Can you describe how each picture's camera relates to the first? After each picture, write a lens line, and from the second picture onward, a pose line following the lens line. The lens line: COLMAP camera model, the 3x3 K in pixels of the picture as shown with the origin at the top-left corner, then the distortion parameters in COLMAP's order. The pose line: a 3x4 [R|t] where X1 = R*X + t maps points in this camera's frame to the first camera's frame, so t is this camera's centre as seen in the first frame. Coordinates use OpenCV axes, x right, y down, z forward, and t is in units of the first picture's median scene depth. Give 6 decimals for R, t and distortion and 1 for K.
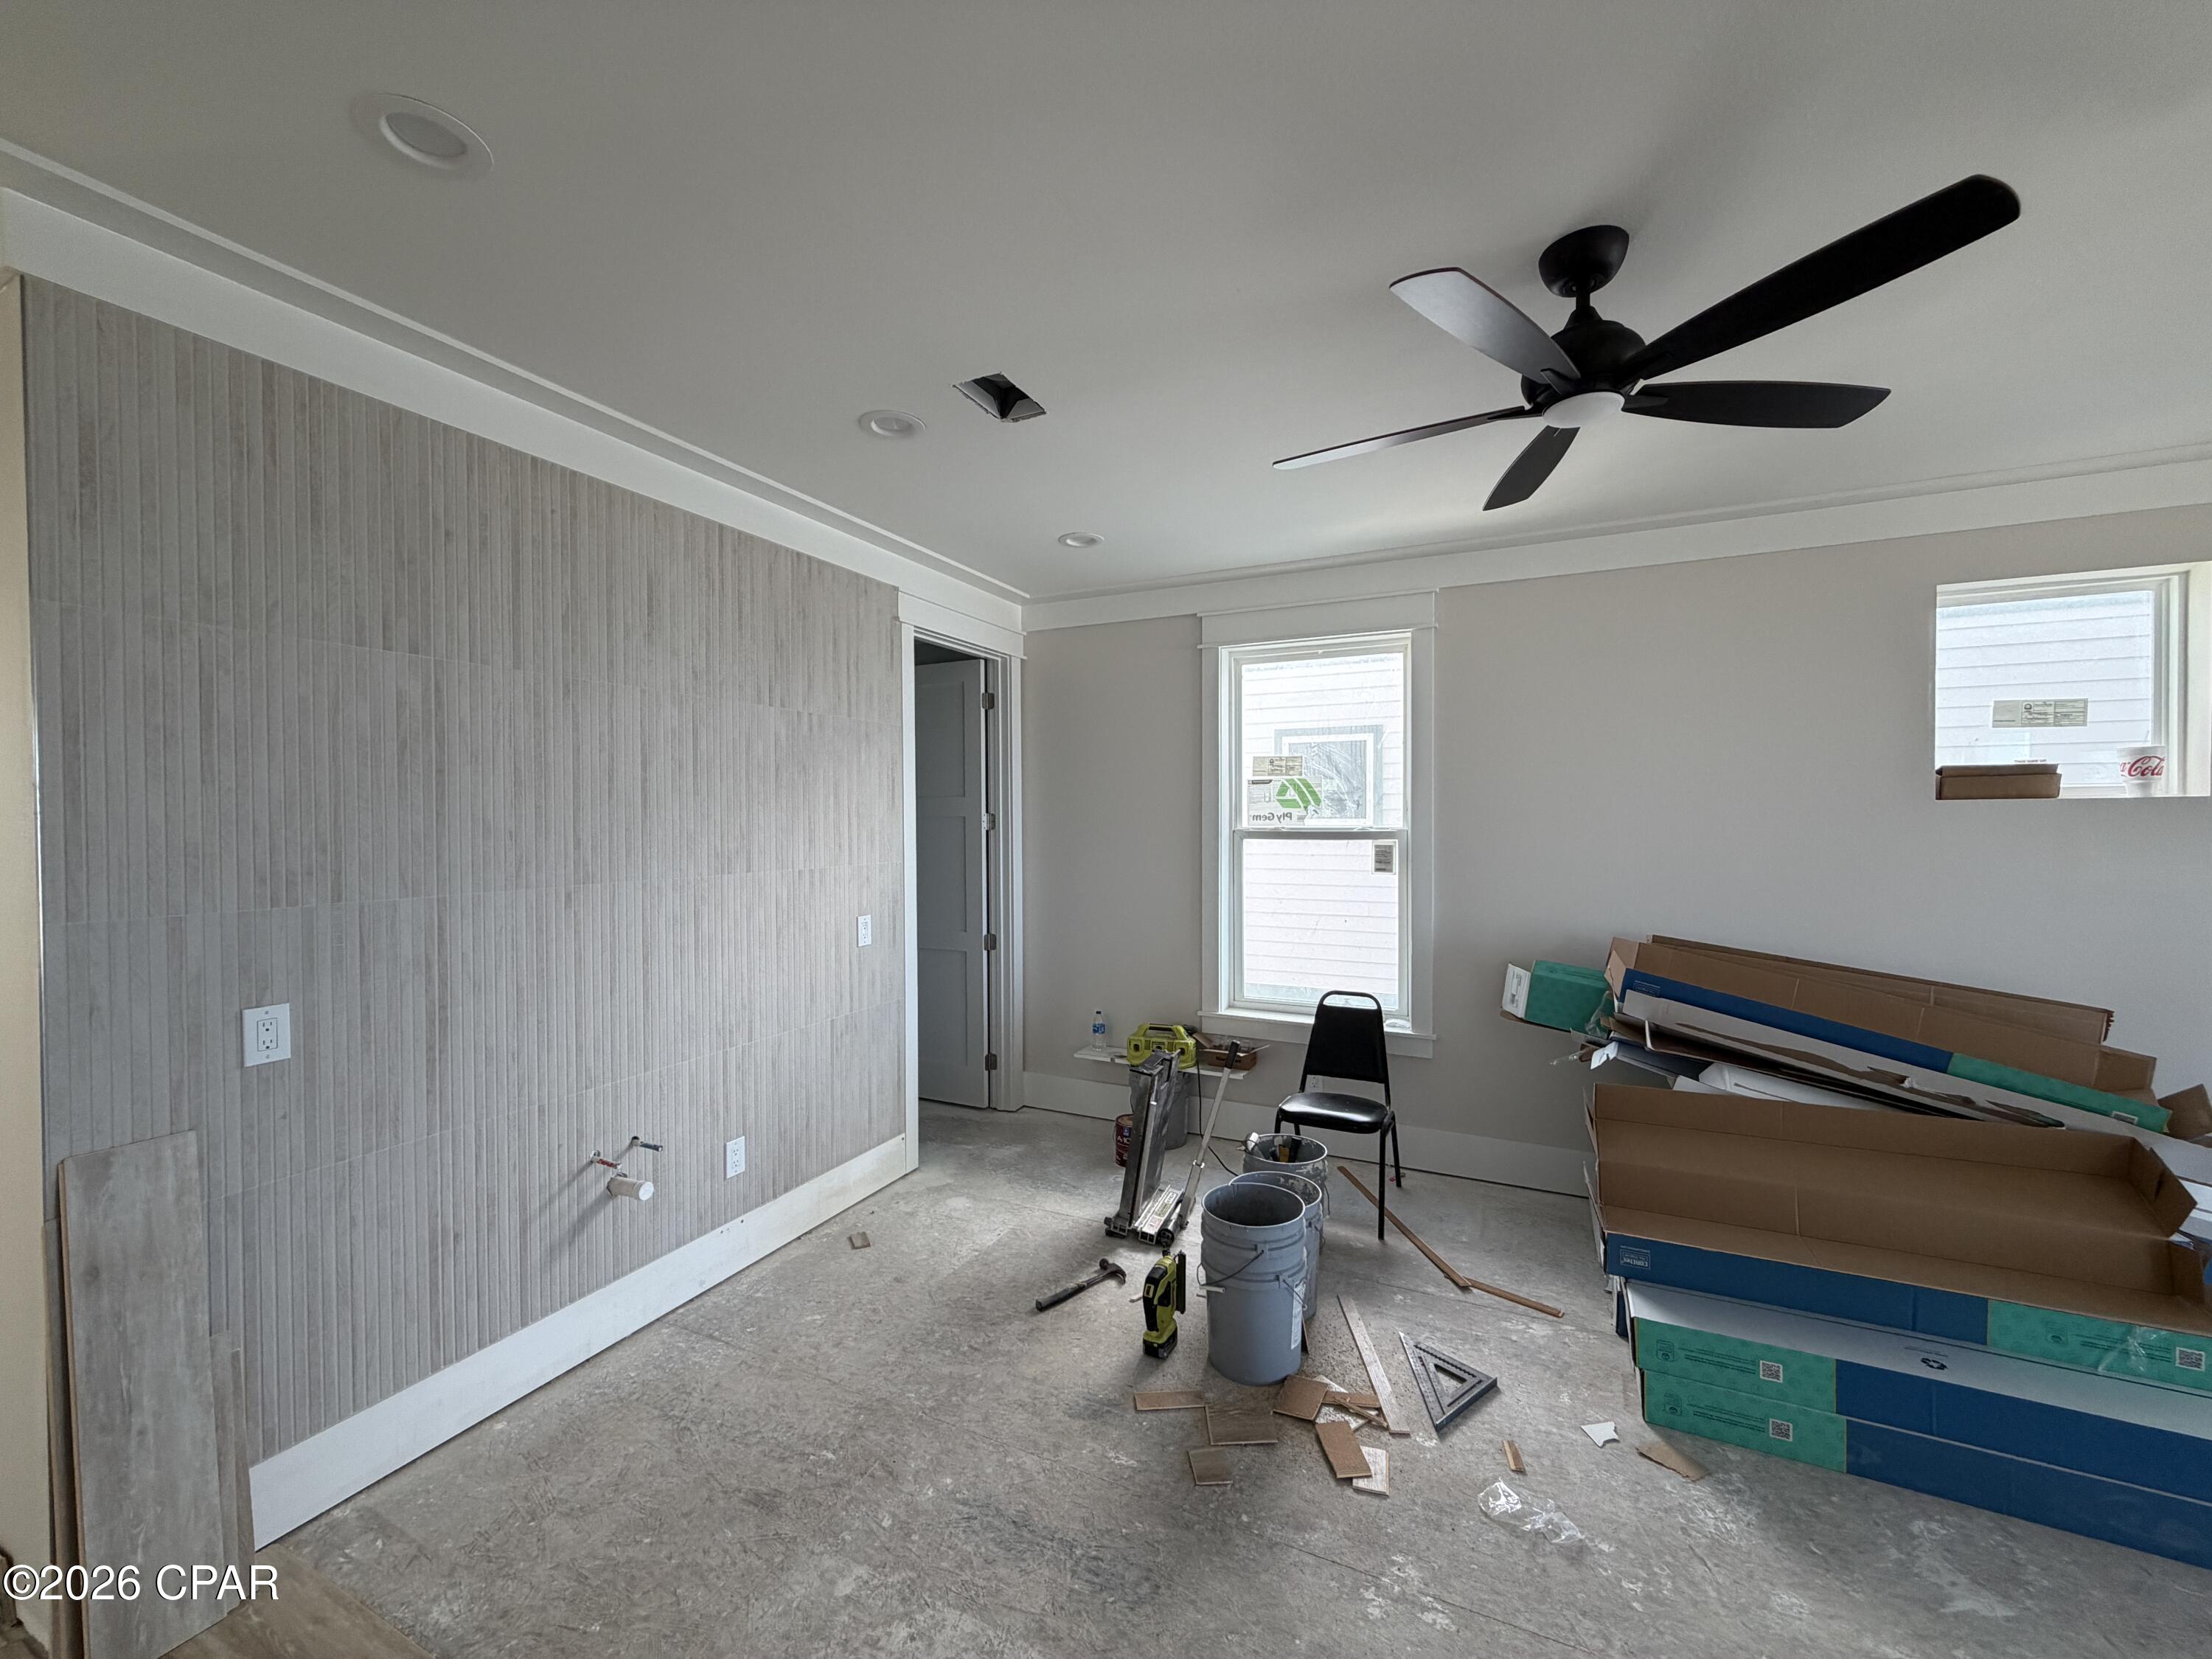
lens RADIAL K [[880.8, 0, 1104.3], [0, 880.8, 820.1], [0, 0, 1]] dist [-0.001383, 0.001033]
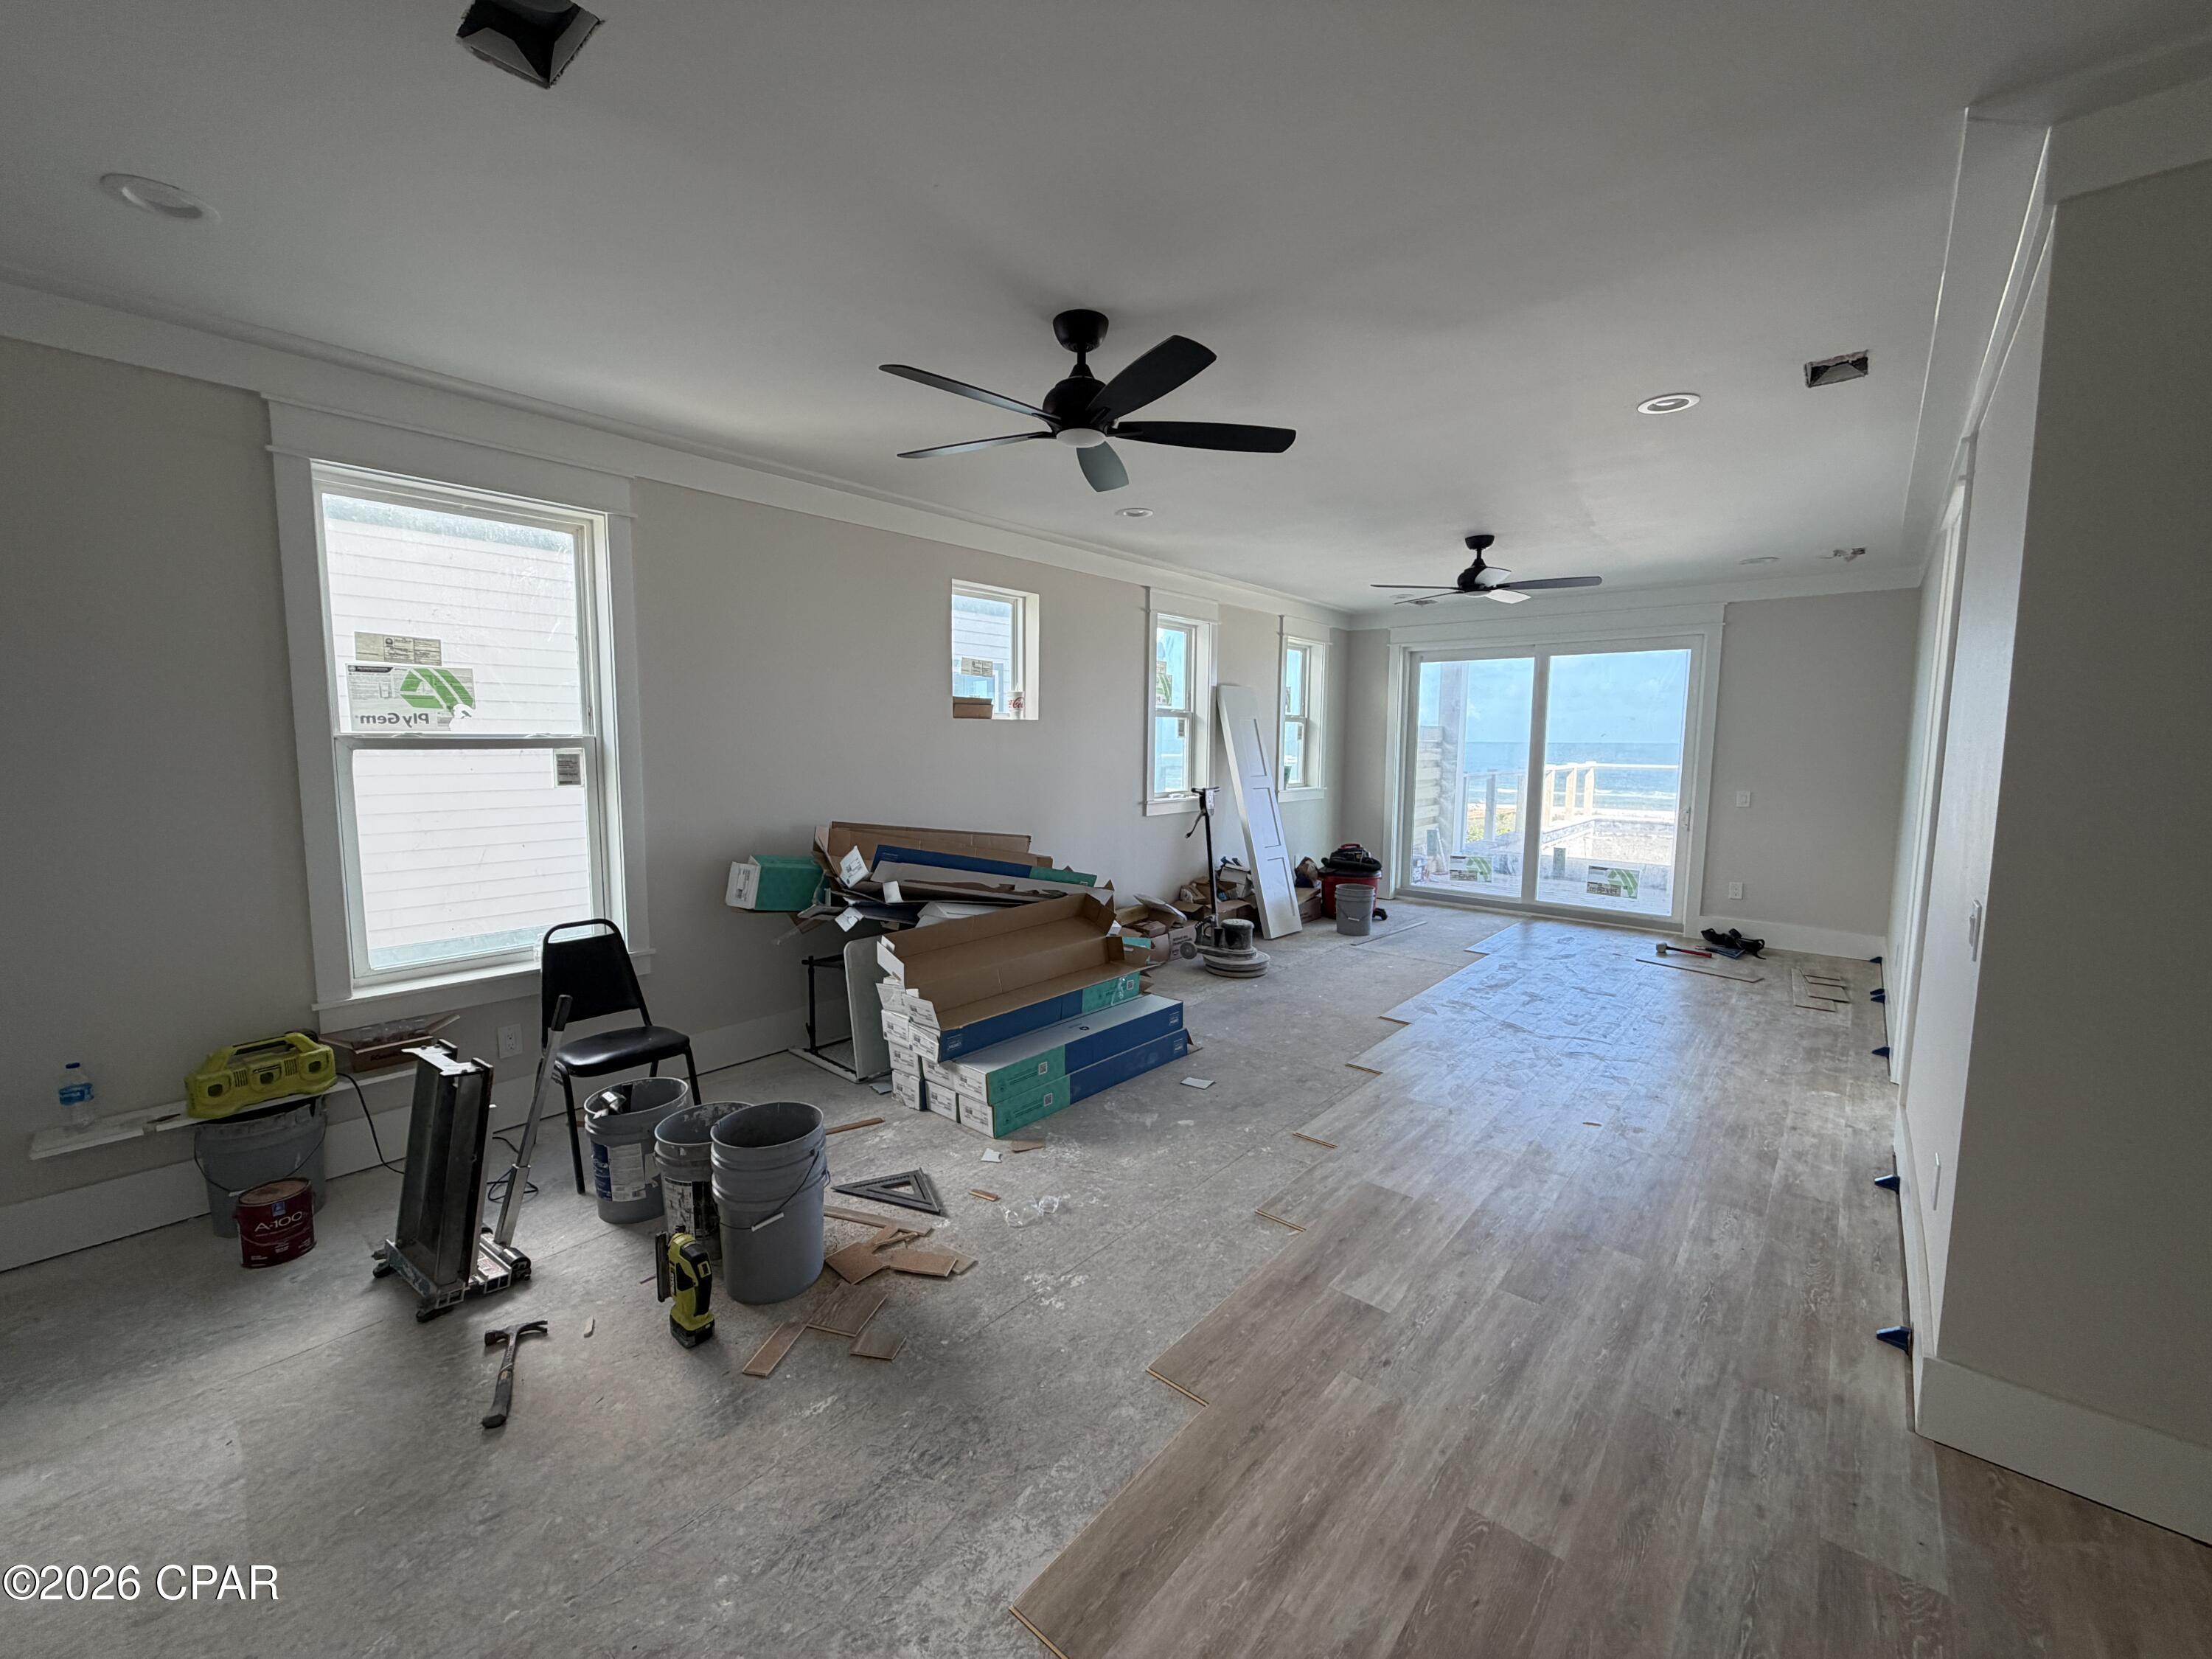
lens RADIAL K [[880.8, 0, 1105.2], [0, 880.8, 816.6], [0, 0, 1]] dist [-0.001383, 0.001033]
pose [[0.258820, -0.081745, 0.962460, -0.509320], [-0.006881, 0.996231, 0.086463, 0.014023], [-0.965901, -0.029001, 0.257283, 0.330657]]
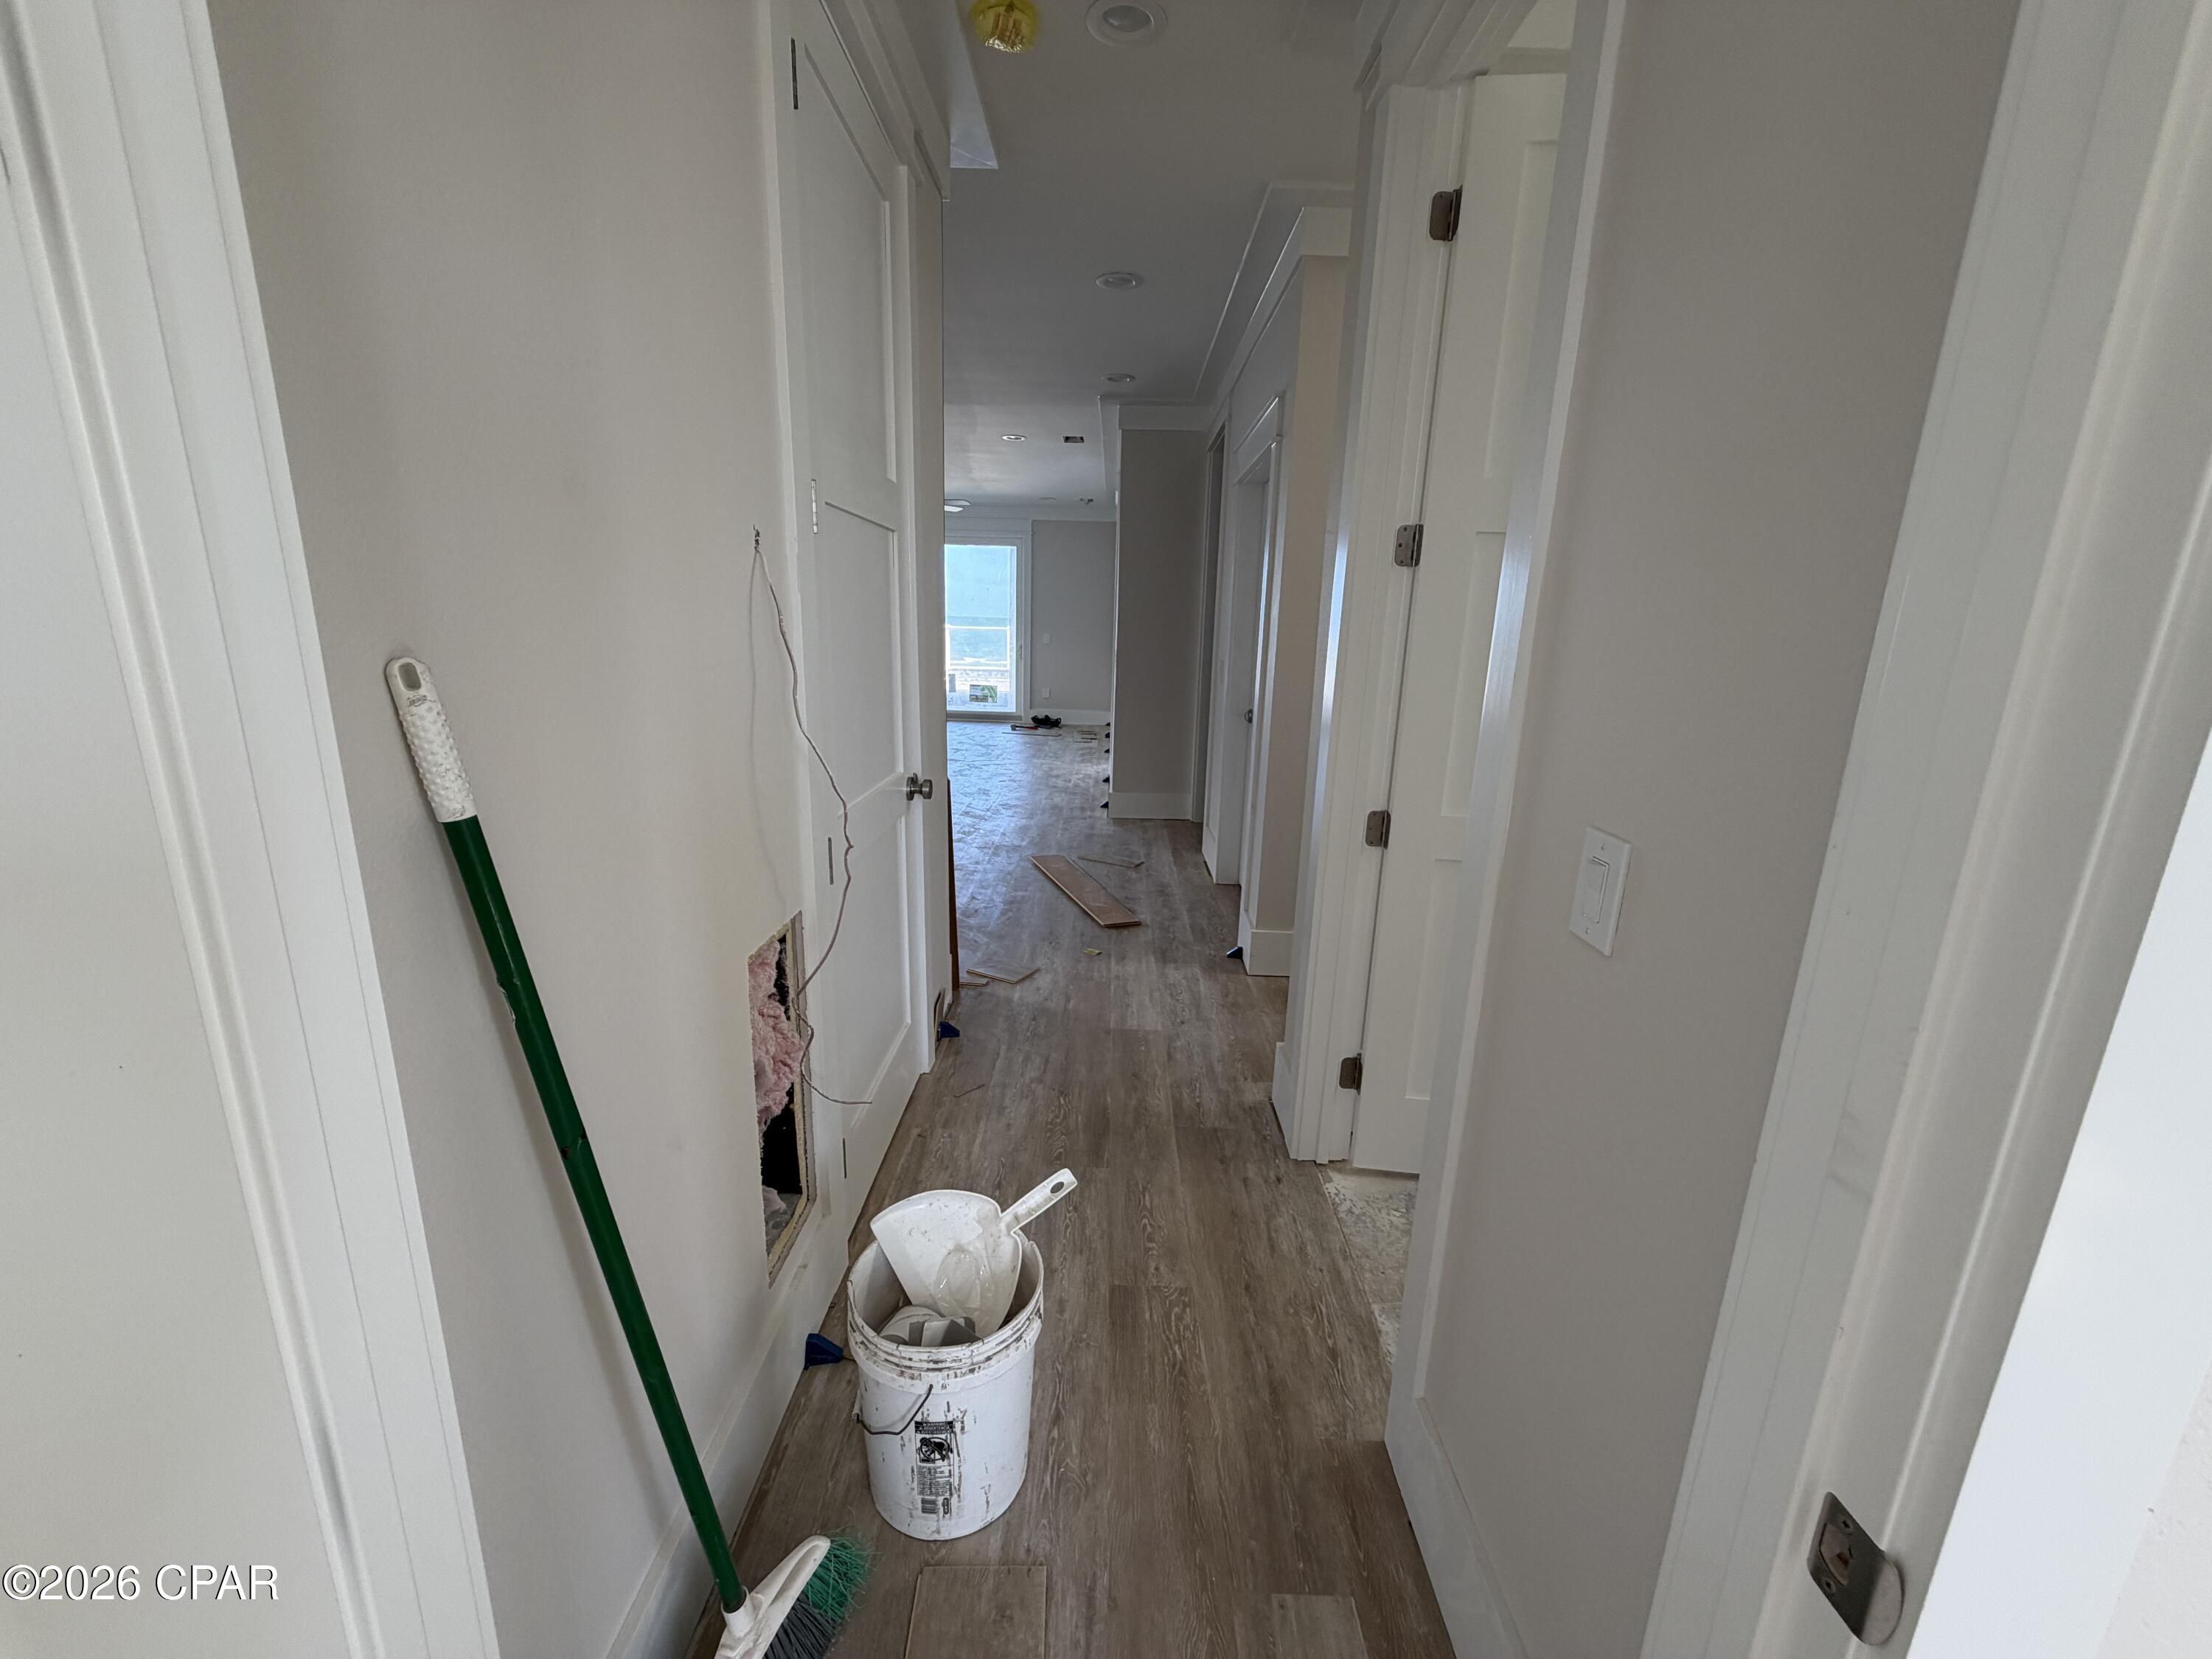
lens RADIAL K [[880.8, 0, 1099.6], [0, 880.8, 831.4], [0, 0, 1]] dist [-0.001383, 0.001033]
pose [[-0.422166, -0.213907, 0.880920, -0.645621], [-0.029318, 0.974475, 0.222574, 0.025307], [-0.906044, 0.068136, -0.417662, 0.389214]]
